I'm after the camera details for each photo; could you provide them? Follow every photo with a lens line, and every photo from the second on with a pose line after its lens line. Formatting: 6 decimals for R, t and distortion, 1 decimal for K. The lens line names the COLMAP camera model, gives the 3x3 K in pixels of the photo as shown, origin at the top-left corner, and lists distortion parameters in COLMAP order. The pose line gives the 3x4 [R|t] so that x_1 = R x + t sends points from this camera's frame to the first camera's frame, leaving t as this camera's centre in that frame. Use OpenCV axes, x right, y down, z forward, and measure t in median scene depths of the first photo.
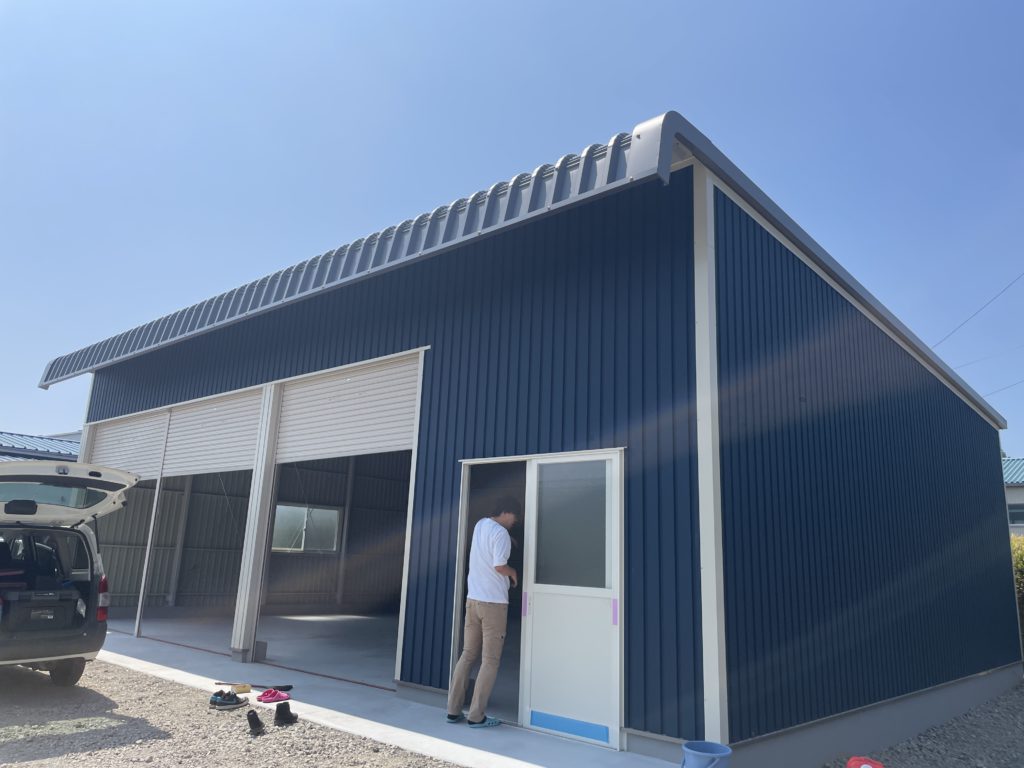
lens RADIAL K [[762.2, 0, 518.9], [0, 762.2, 381.2], [0, 0, 1]] dist [0.061473, -0.001346]
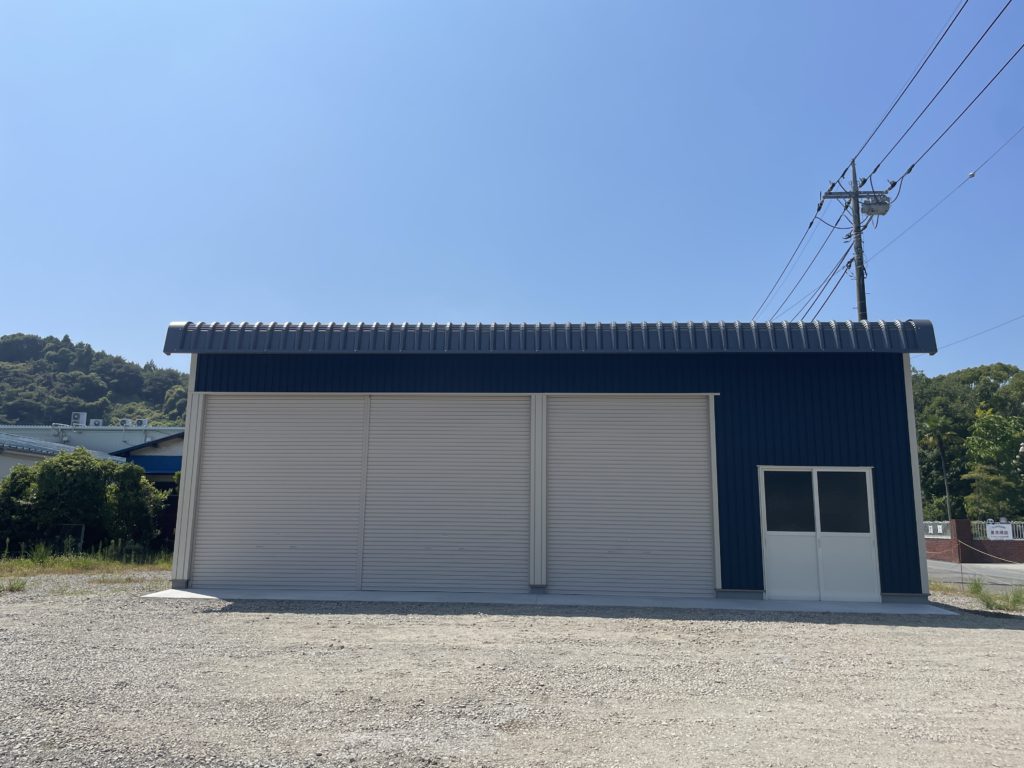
lens RADIAL K [[766.5, 0, 512.0], [0, 766.5, 384.0], [0, 0, 1]] dist [0.071619, -0.002463]
pose [[0.778924, 0.082692, 0.621643, -1.628653], [-0.124854, 0.991873, 0.024502, -0.055836], [-0.614564, -0.096700, 0.782918, -0.038827]]
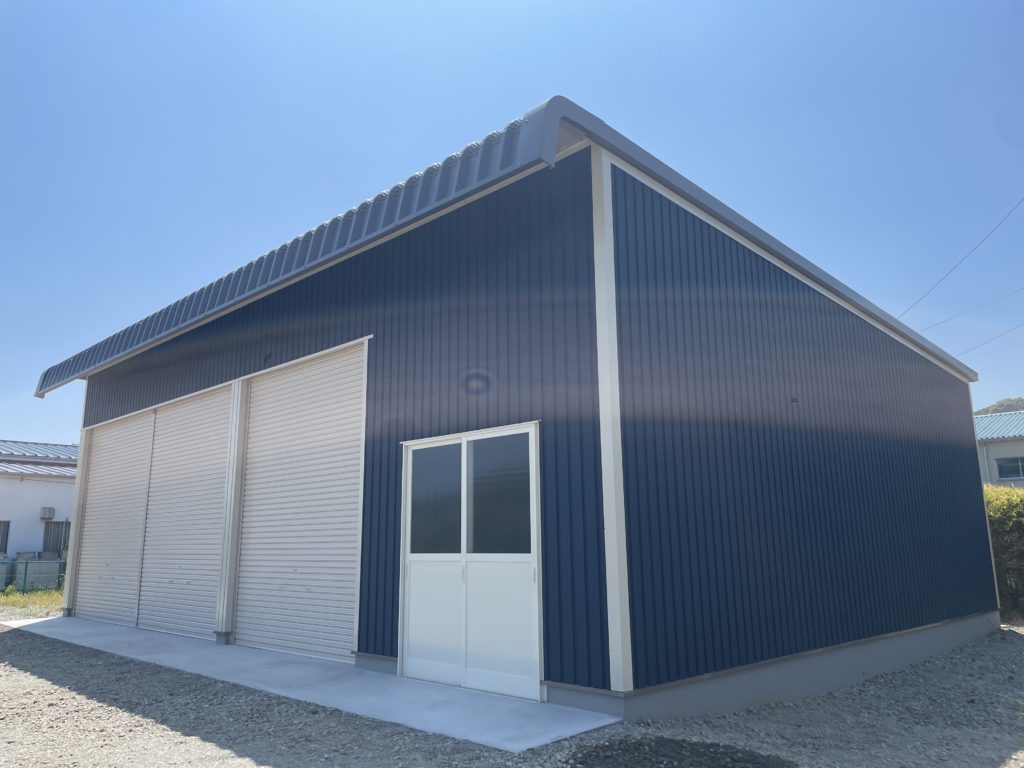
lens RADIAL K [[766.5, 0, 512.0], [0, 766.5, 384.0], [0, 0, 1]] dist [0.071619, -0.002463]
pose [[0.997423, -0.058739, -0.041199, 0.121262], [0.059791, 0.997903, 0.024784, 0.006660], [0.039657, -0.027184, 0.998844, -0.046945]]
